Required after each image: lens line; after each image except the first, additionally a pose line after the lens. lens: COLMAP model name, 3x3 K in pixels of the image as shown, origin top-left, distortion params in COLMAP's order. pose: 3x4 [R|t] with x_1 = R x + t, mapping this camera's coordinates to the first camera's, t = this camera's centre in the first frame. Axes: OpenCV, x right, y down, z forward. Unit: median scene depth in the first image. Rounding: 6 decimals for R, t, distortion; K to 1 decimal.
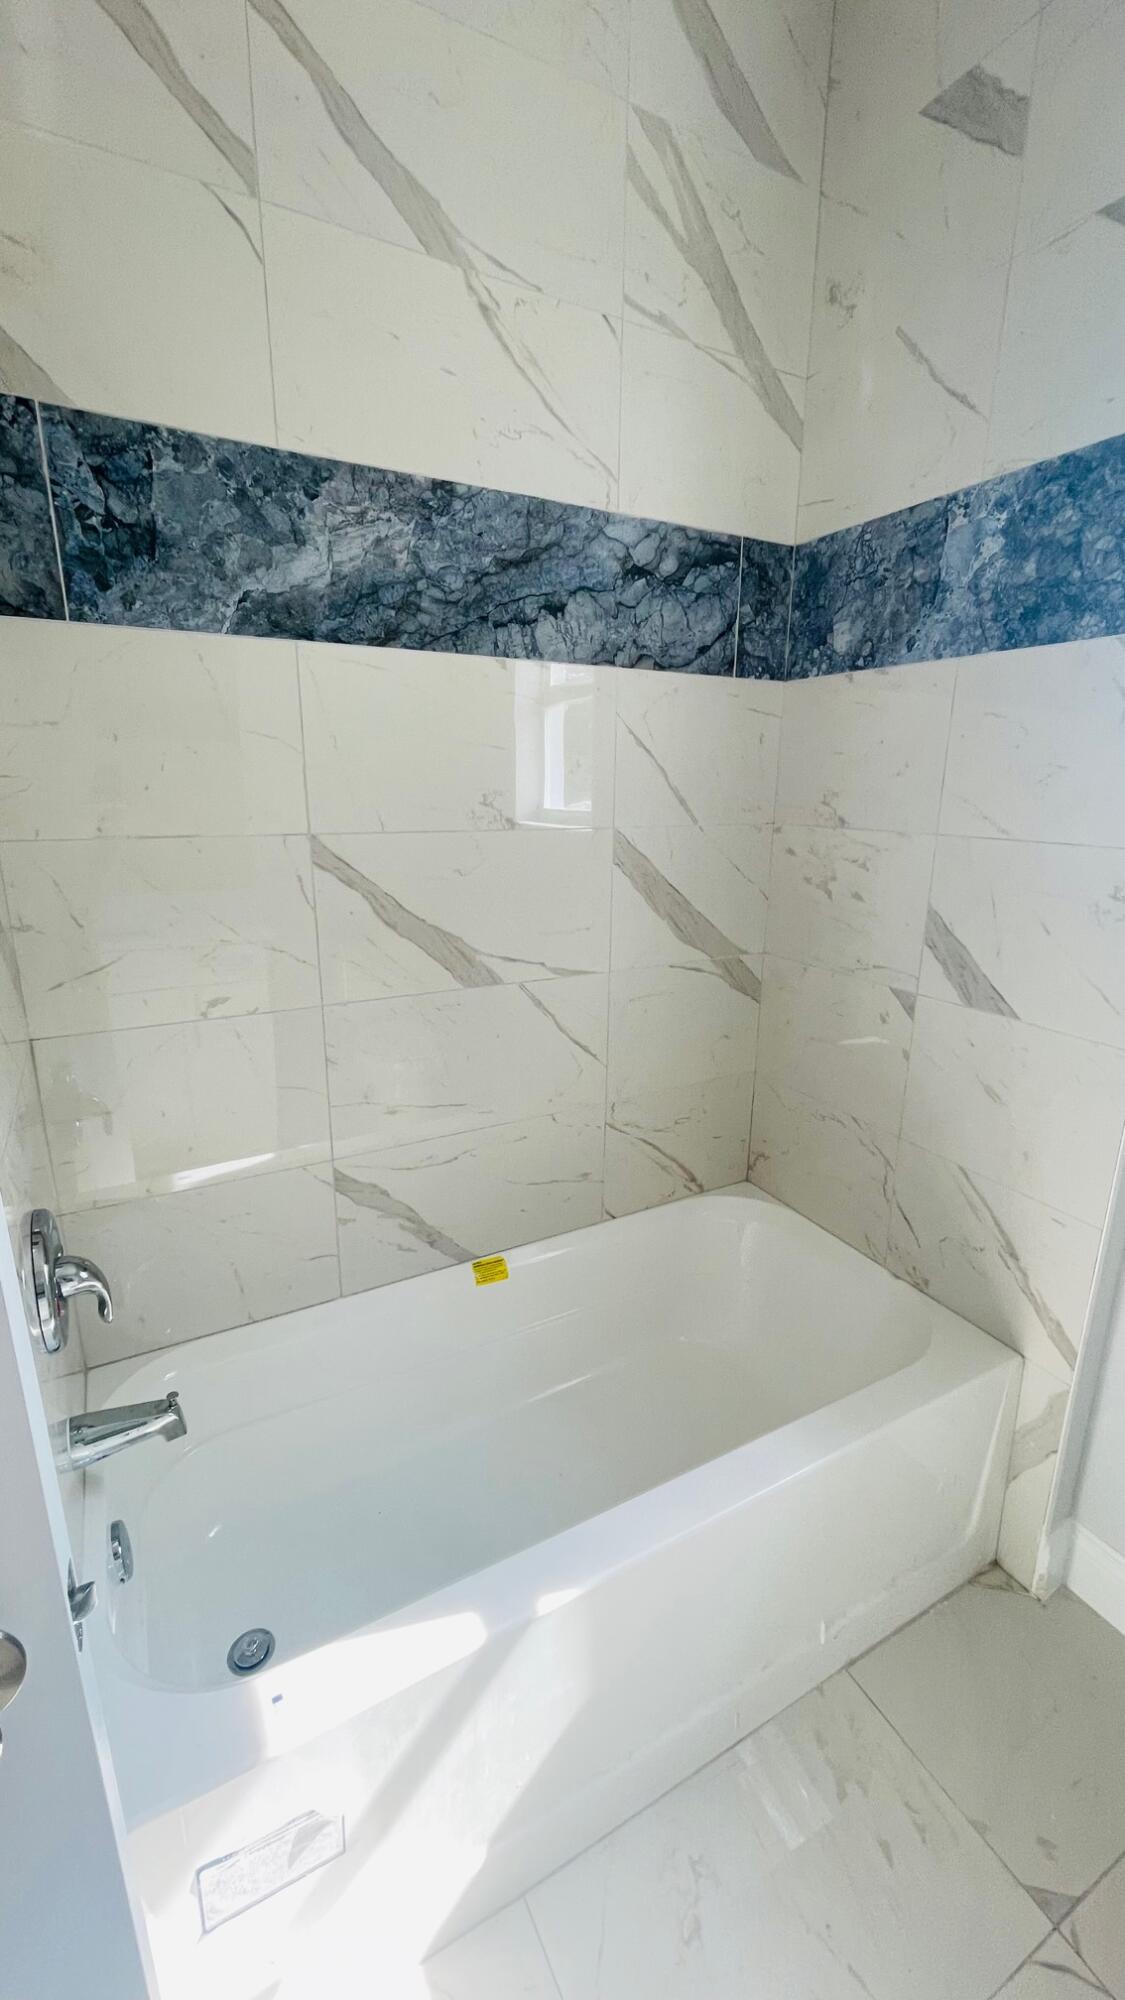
lens RADIAL K [[809.5, 0, 558.7], [0, 809.5, 1002.6], [0, 0, 1]] dist [-0.001167, 0.000428]
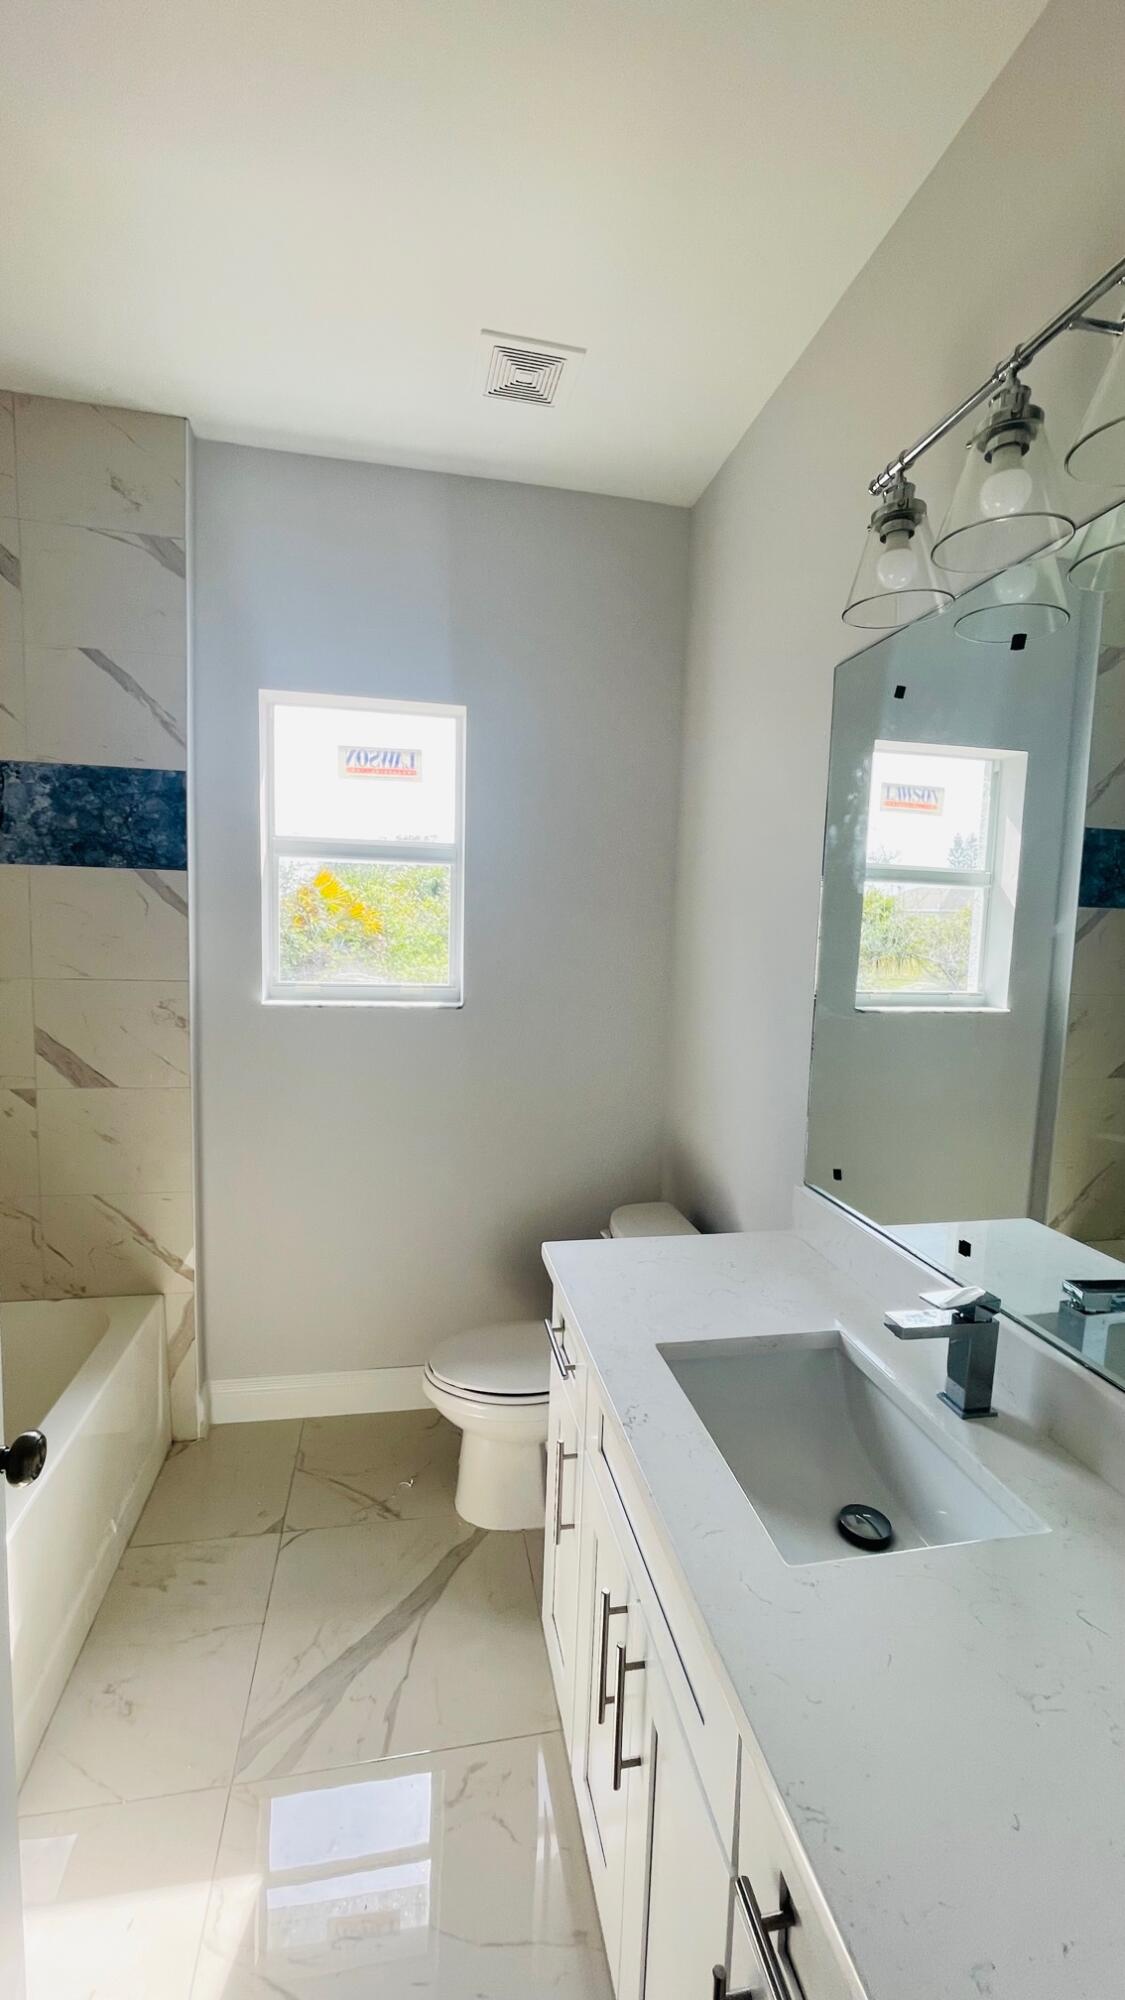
lens RADIAL K [[809.5, 0, 558.7], [0, 809.5, 1002.6], [0, 0, 1]] dist [-0.001167, 0.000428]
pose [[0.299414, -0.084257, 0.950396, -0.708958], [0.223041, 0.974675, 0.016142, 0.027159], [-0.927687, 0.207144, 0.310625, -0.363744]]
